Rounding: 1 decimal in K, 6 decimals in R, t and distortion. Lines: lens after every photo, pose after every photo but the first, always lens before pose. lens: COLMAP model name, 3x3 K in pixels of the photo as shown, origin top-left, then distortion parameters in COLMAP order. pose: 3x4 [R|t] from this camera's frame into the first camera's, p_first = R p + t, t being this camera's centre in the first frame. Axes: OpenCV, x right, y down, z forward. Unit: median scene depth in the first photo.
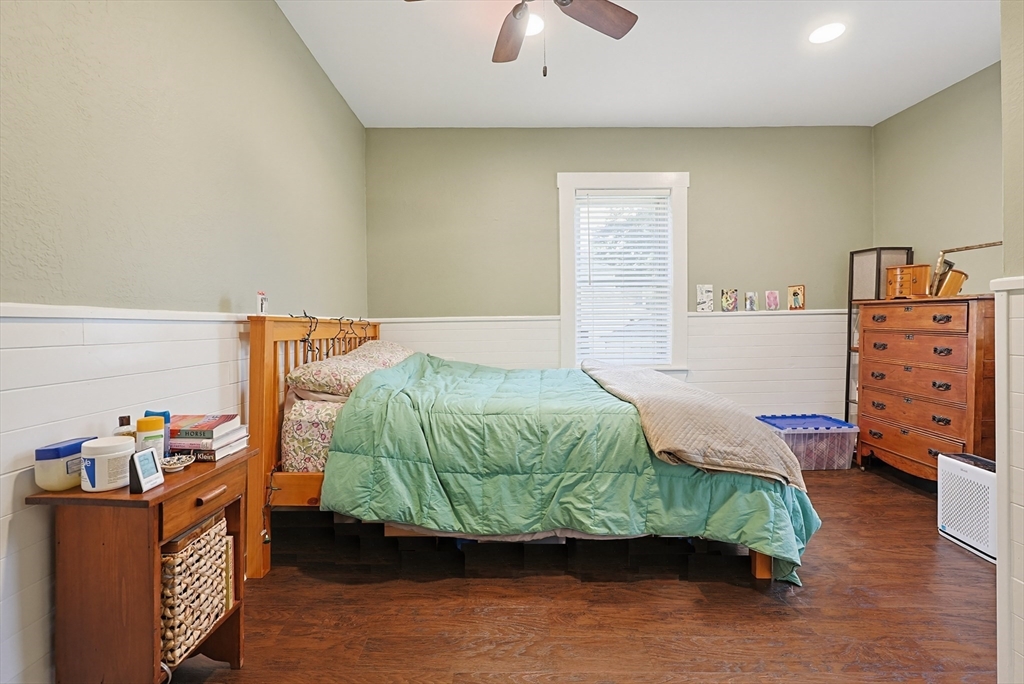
lens RADIAL K [[445.4, 0, 514.2], [0, 445.4, 332.0], [0, 0, 1]] dist [-0.004697, -0.000263]
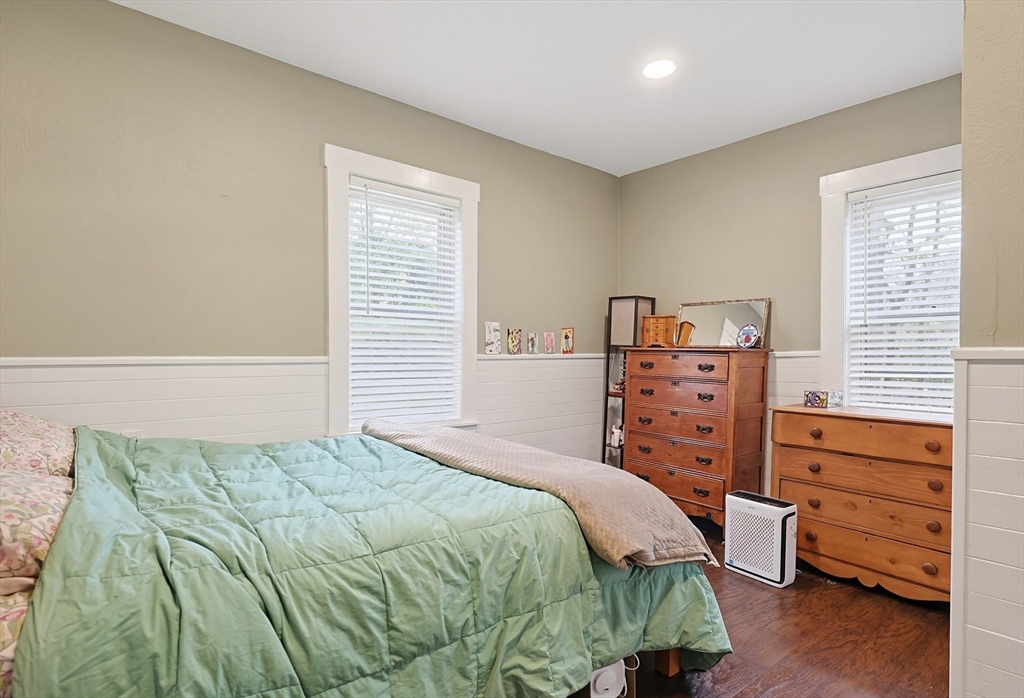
lens RADIAL K [[523.9, 0, 485.3], [0, 523.9, 370.8], [0, 0, 1]] dist [-0.003650, -0.000072]
pose [[0.798439, -0.001866, 0.602073, -0.346581], [-0.004377, 0.999951, 0.008904, -0.043647], [-0.602060, -0.009745, 0.798392, 0.415871]]
